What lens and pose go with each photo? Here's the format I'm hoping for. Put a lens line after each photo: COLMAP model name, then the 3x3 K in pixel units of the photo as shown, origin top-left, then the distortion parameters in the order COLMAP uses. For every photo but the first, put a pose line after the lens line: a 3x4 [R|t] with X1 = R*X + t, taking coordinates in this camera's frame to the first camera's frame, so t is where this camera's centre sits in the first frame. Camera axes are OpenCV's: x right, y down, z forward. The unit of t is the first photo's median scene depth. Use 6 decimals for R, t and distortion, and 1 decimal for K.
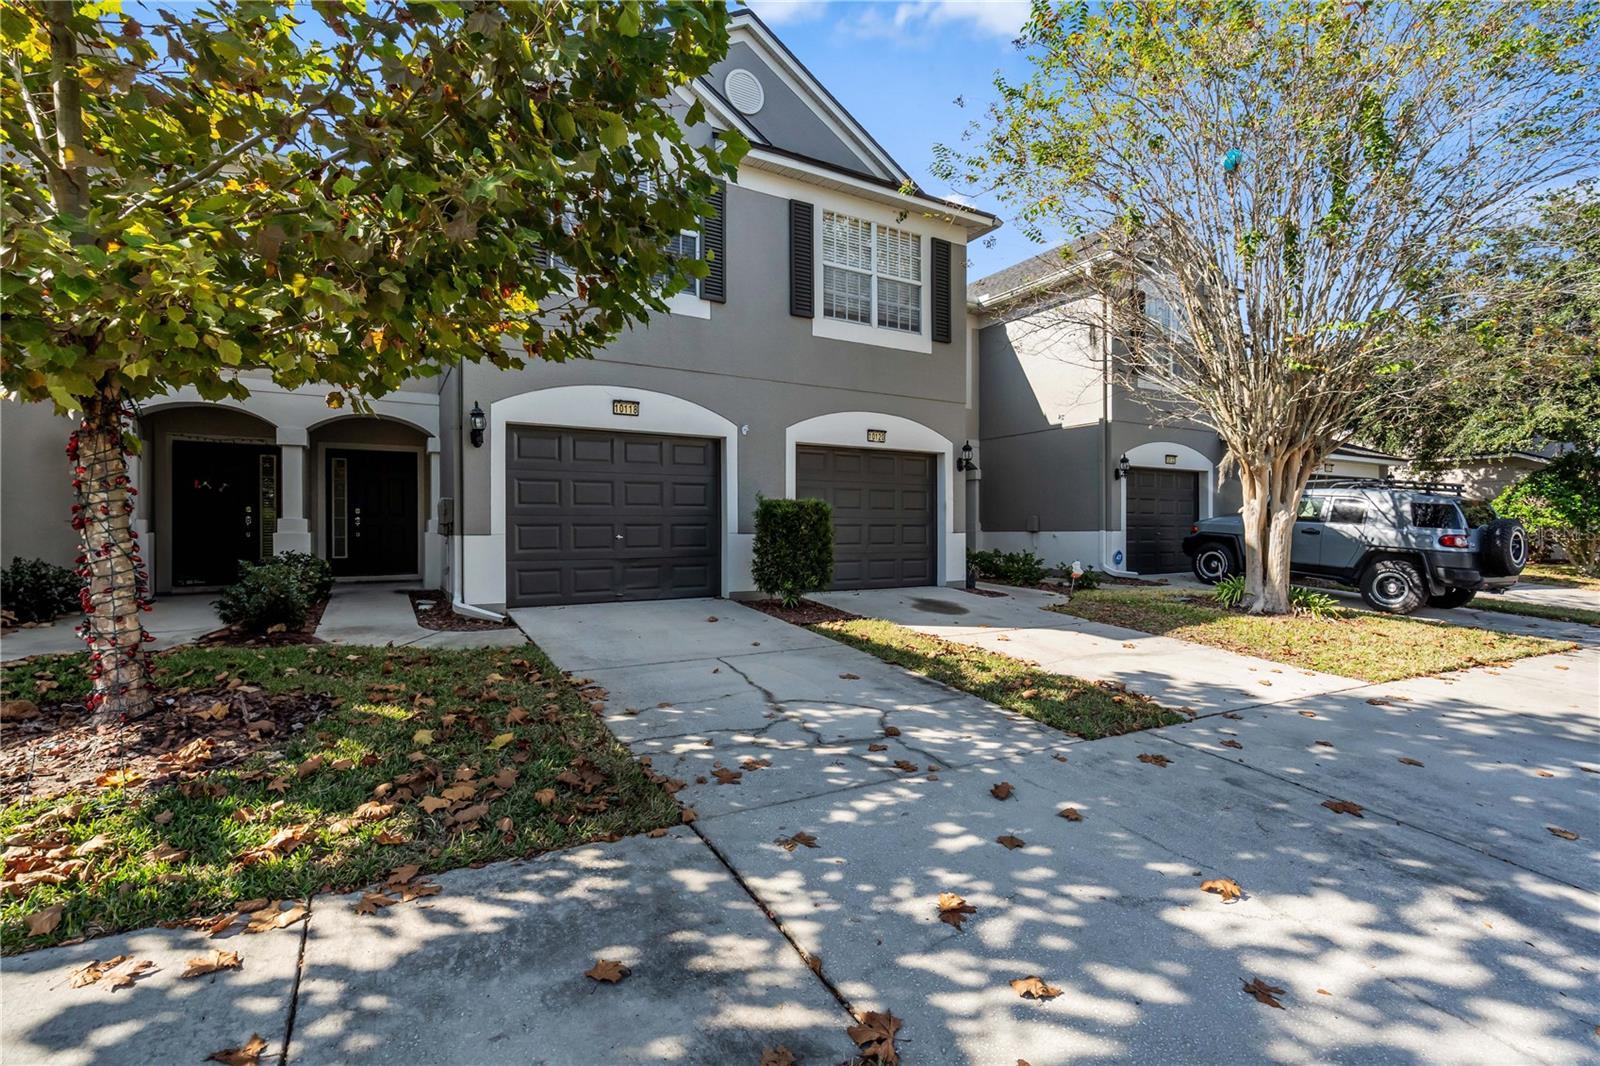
lens RADIAL K [[738.1, 0, 799.3], [0, 738.1, 532.8], [0, 0, 1]] dist [-0.011805, 0.003728]
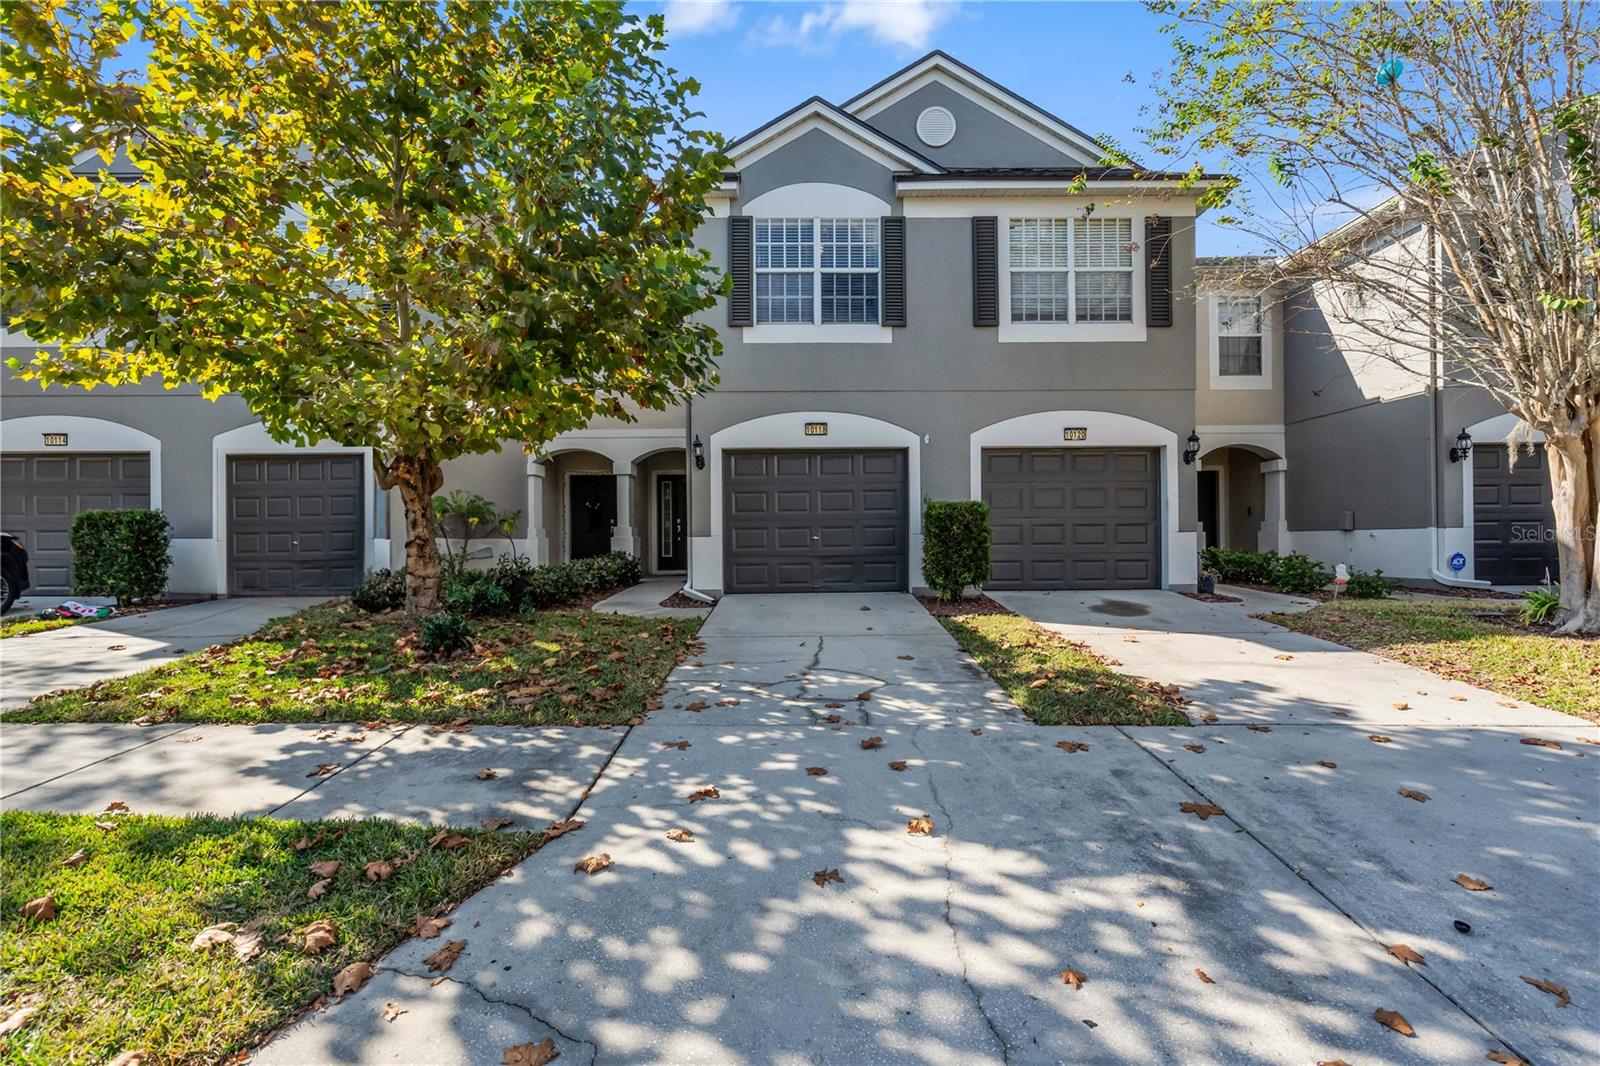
lens RADIAL K [[738.1, 0, 797.9], [0, 738.1, 533.5], [0, 0, 1]] dist [-0.011805, 0.003728]
pose [[0.858601, -0.010606, -0.512535, 0.353959], [0.005926, 0.999925, -0.010764, 0.011812], [0.512610, 0.006205, 0.858599, -0.035572]]
